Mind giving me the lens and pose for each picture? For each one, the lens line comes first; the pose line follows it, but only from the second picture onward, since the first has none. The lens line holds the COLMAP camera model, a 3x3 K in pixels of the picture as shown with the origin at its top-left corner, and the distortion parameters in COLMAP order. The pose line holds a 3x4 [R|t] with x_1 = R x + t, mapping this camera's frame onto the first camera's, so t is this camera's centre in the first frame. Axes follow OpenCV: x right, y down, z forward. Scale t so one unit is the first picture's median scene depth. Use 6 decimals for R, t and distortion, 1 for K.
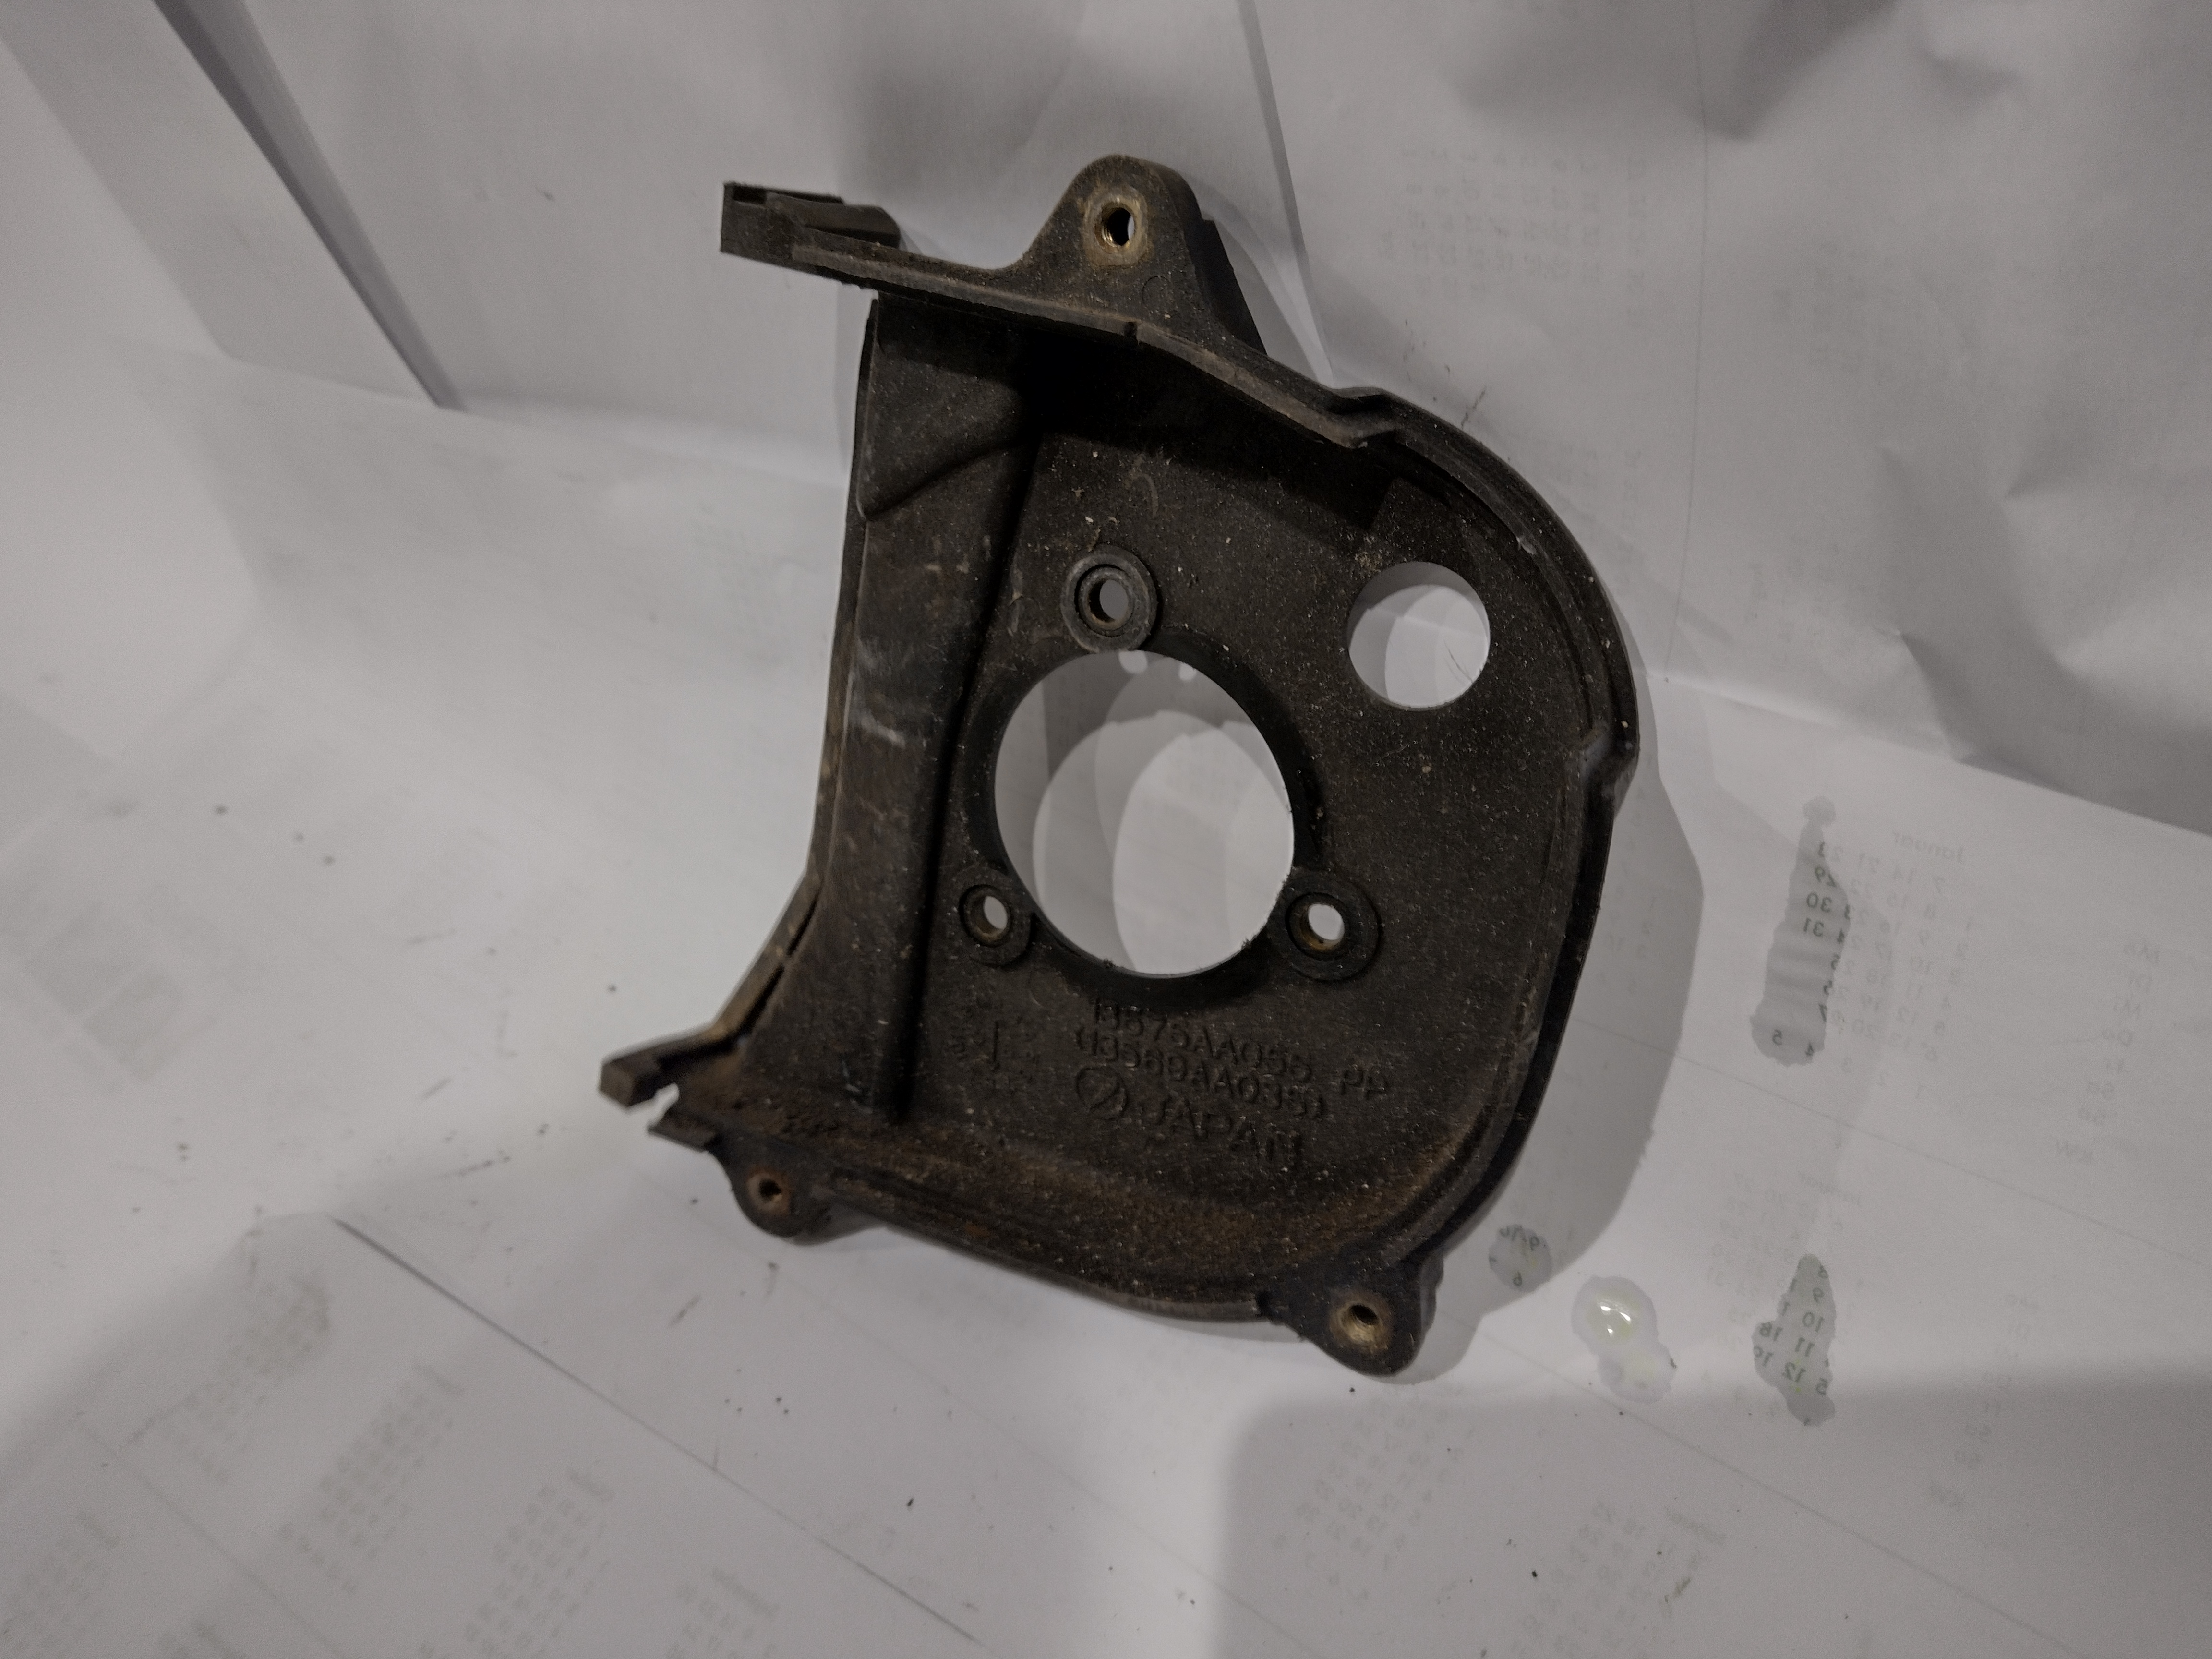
lens RADIAL K [[1710.8, 0, 1106.0], [0, 1710.8, 829.5], [0, 0, 1]] dist [0.059516, -0.156435]
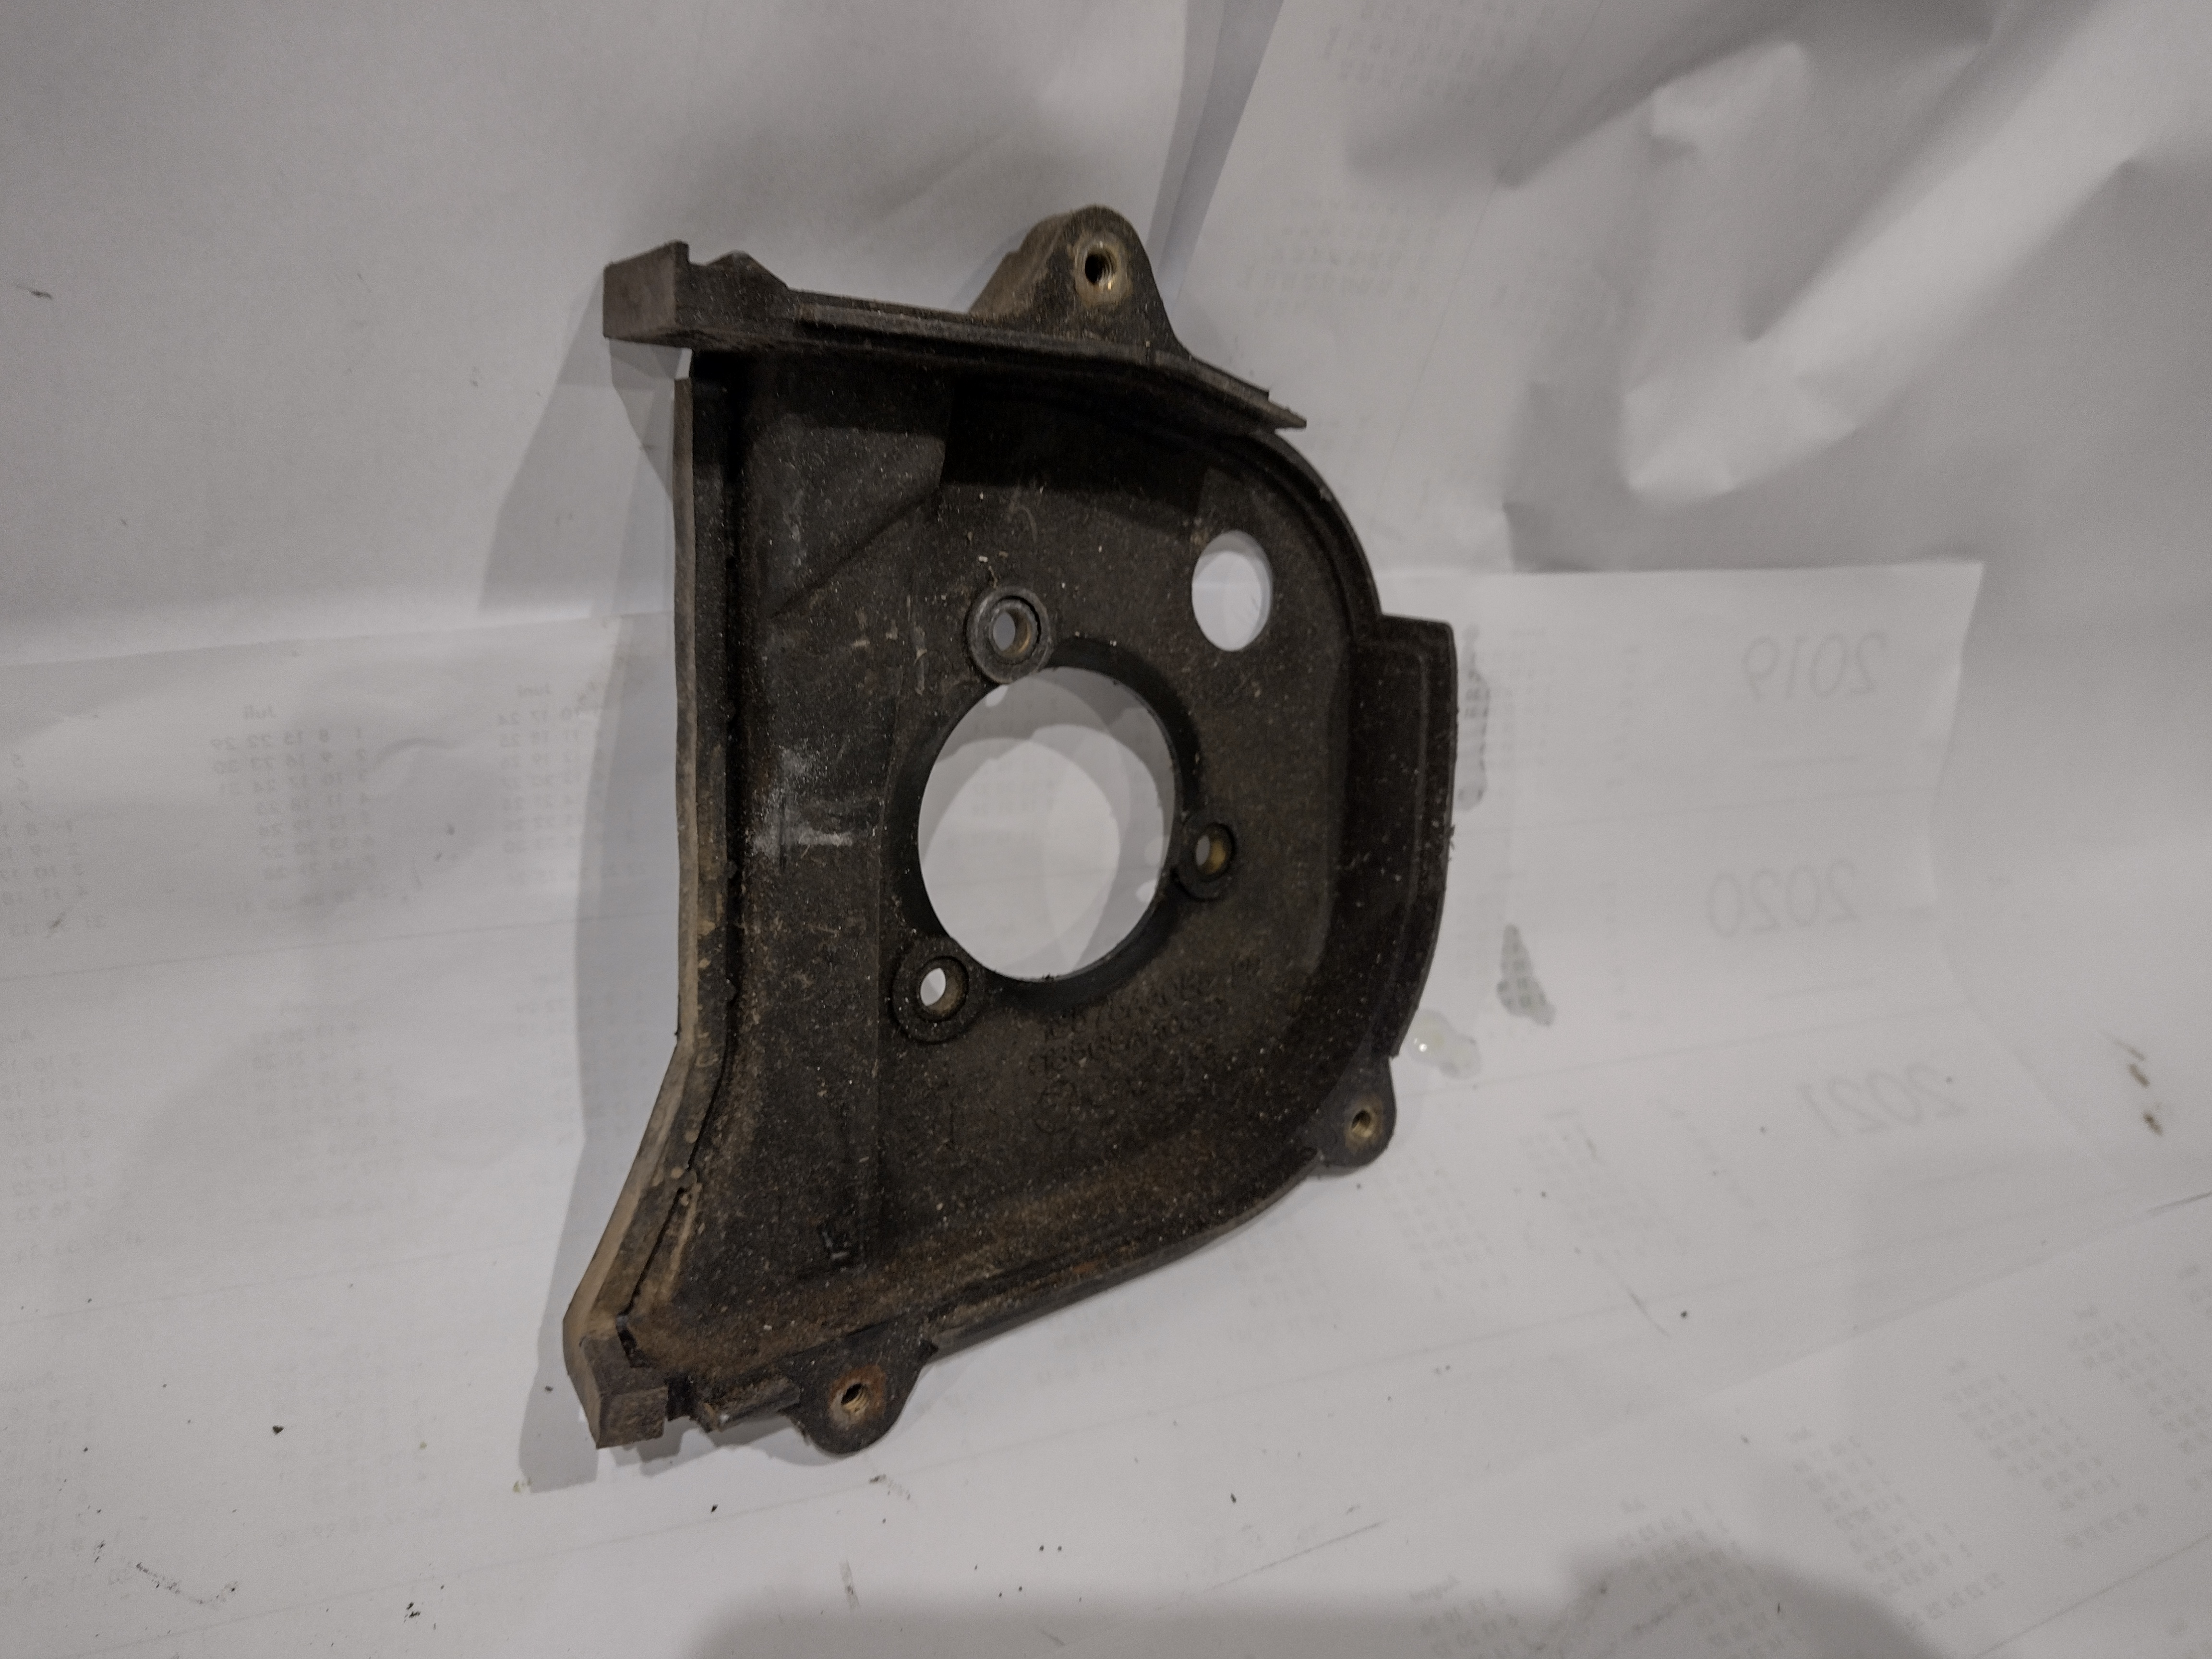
lens RADIAL K [[1699.9, 0, 1115.4], [0, 1699.9, 839.2], [0, 0, 1]] dist [0.057413, -0.184576]
pose [[0.443568, -0.294489, 0.846477, -0.904378], [0.358809, 0.923832, 0.133379, -0.133706], [-0.821282, 0.244561, 0.515448, 0.446387]]
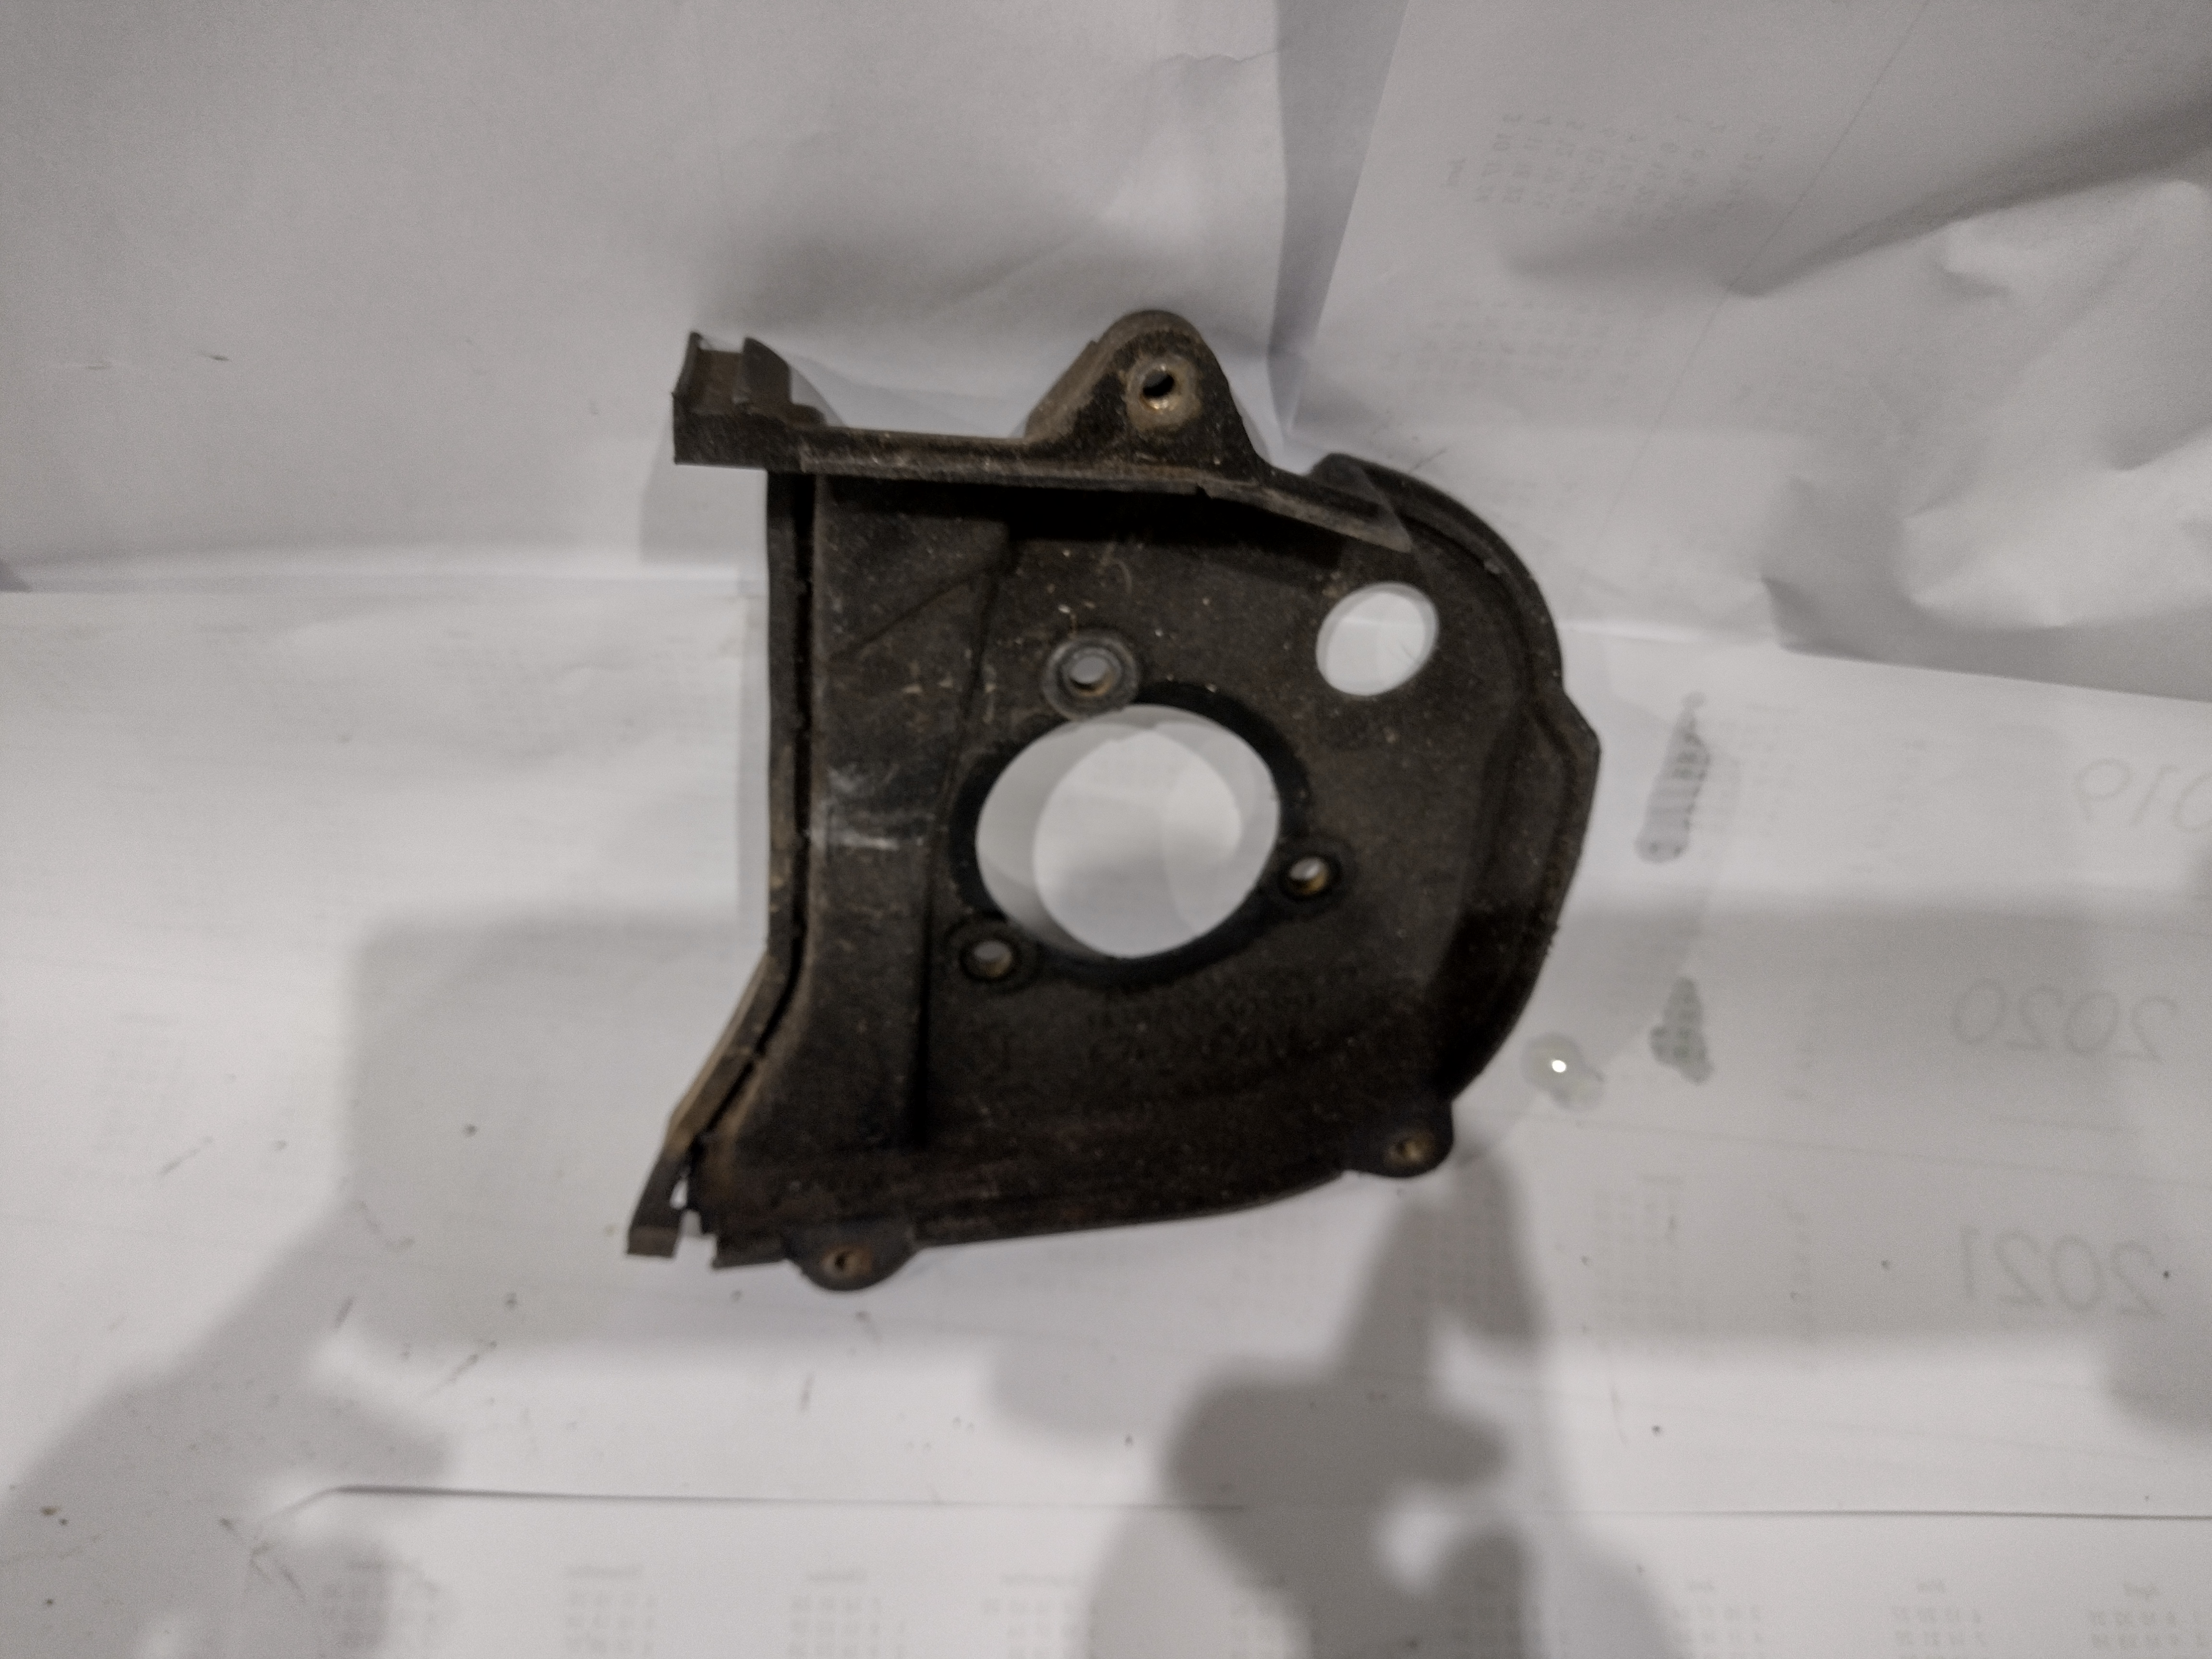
lens RADIAL K [[1699.9, 0, 1115.4], [0, 1699.9, 839.2], [0, 0, 1]] dist [0.057413, -0.184576]
pose [[0.809888, -0.375827, 0.450374, -0.508273], [0.231345, 0.910203, 0.343525, -0.405421], [-0.539037, -0.174025, 0.824108, 0.104065]]
